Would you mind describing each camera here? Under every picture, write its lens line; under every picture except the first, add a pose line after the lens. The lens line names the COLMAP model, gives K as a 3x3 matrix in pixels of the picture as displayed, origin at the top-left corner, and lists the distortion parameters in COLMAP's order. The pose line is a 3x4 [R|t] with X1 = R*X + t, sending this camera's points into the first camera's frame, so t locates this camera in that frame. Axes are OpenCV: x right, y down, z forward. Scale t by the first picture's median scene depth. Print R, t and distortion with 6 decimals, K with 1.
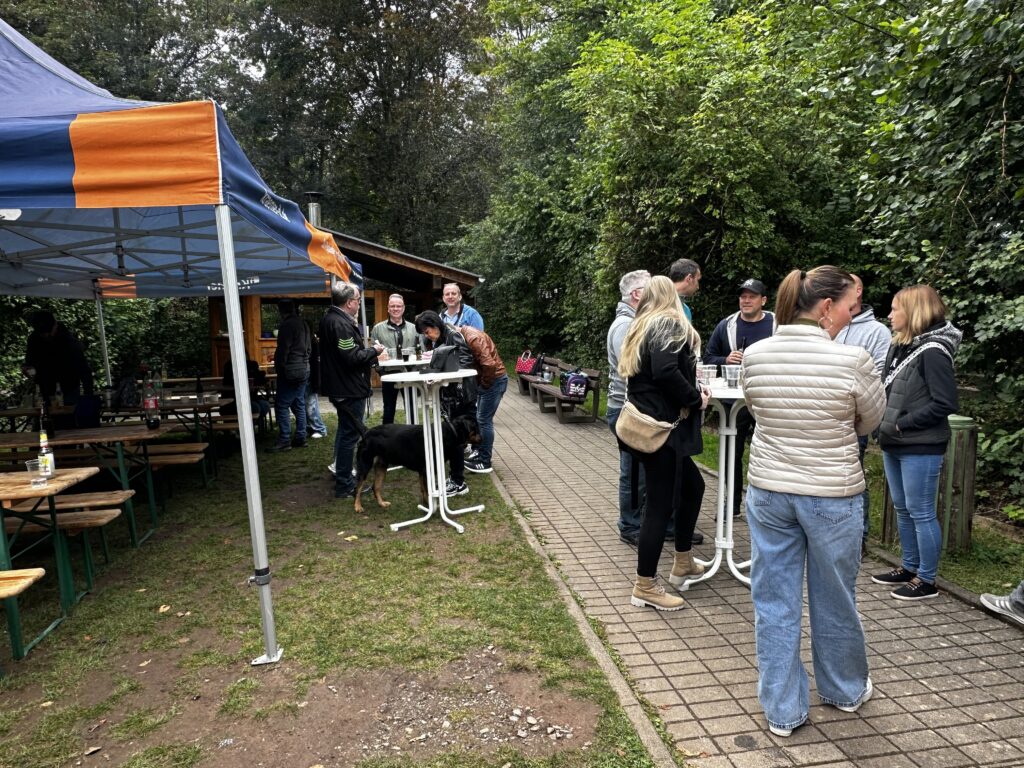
lens RADIAL K [[662.1, 0, 508.4], [0, 662.1, 389.5], [0, 0, 1]] dist [0.007330, 0.001125]
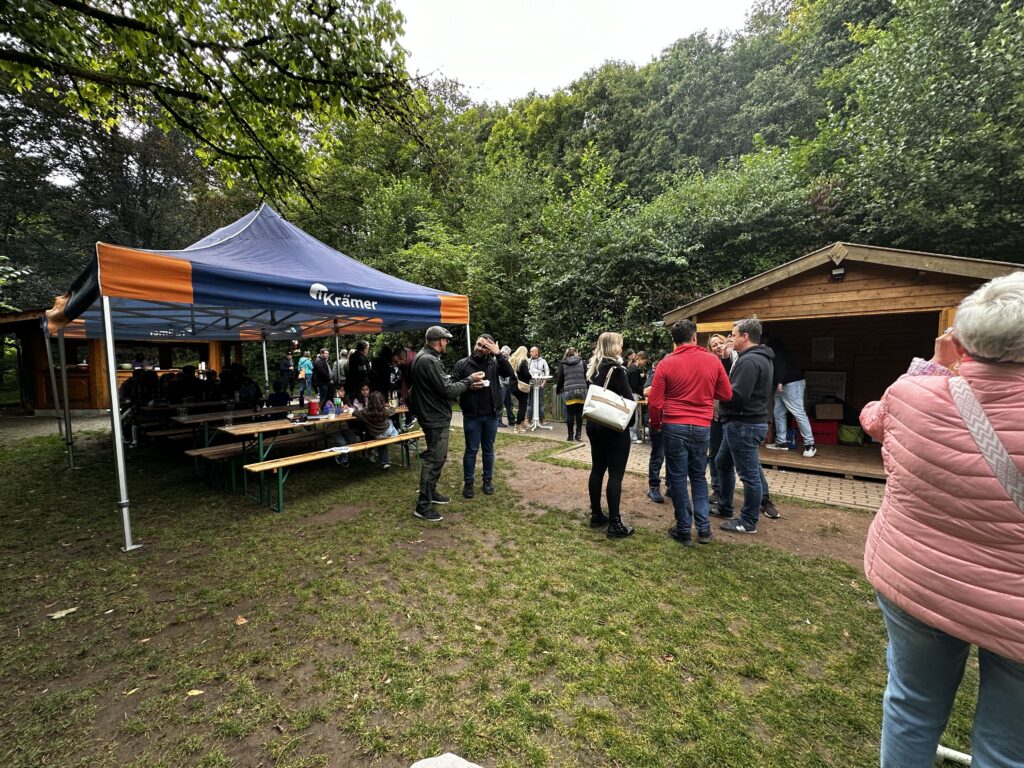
lens RADIAL K [[411.6, 0, 512.0], [0, 411.6, 384.0], [0, 0, 1]] dist [0.000850, 0.000015]
pose [[0.726941, -0.024321, 0.686269, -0.692260], [0.062033, 0.997612, -0.030354, 0.050916], [-0.683893, 0.064637, 0.726714, -0.297790]]
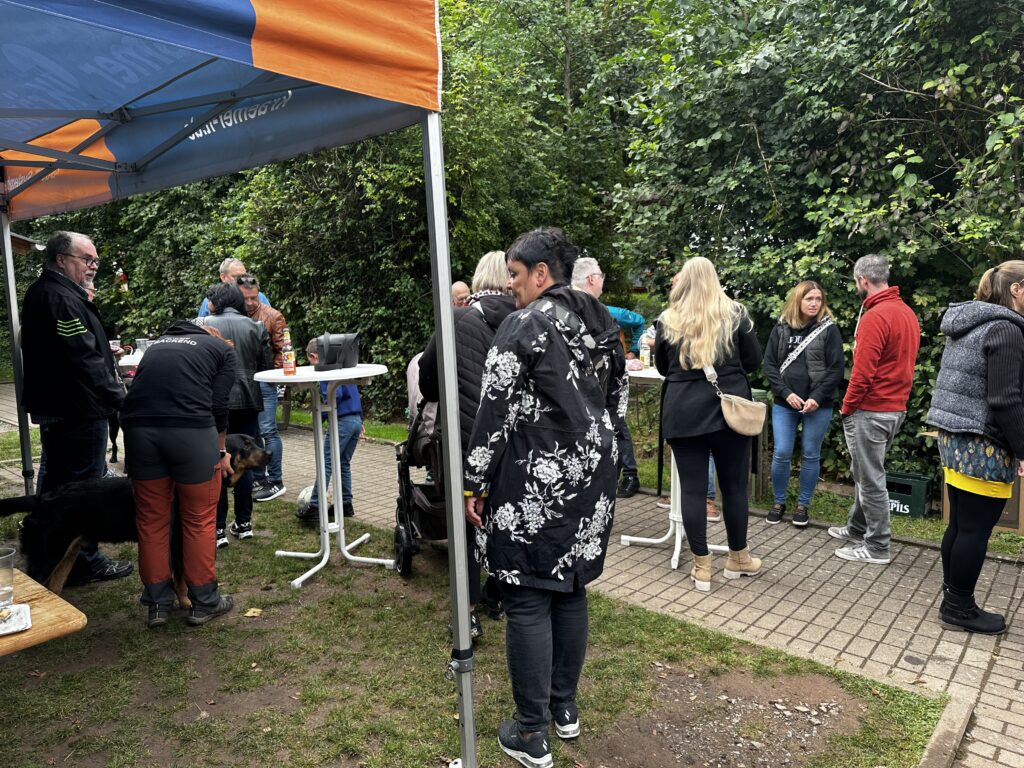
lens RADIAL K [[722.1, 0, 516.0], [0, 722.1, 382.1], [0, 0, 1]] dist [0.012944, -0.019549]
pose [[0.746620, -0.042017, 0.663923, -0.330212], [0.048746, 0.998776, 0.008391, -0.004574], [-0.663462, 0.026098, 0.747754, 0.158428]]
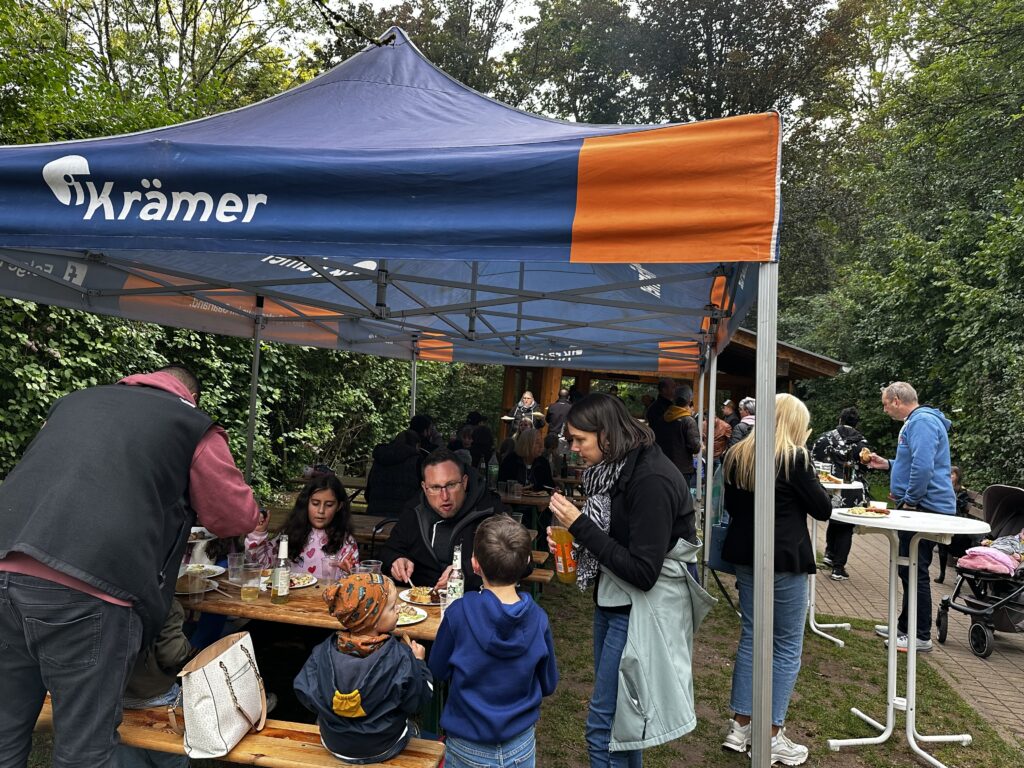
lens RADIAL K [[763.6, 0, 510.8], [0, 763.6, 389.8], [0, 0, 1]] dist [0.041685, -0.008627]
pose [[0.930190, 0.088006, -0.356373, -0.148795], [-0.128865, 0.987335, -0.092536, -0.018413], [0.343716, 0.132000, 0.929750, 0.081454]]
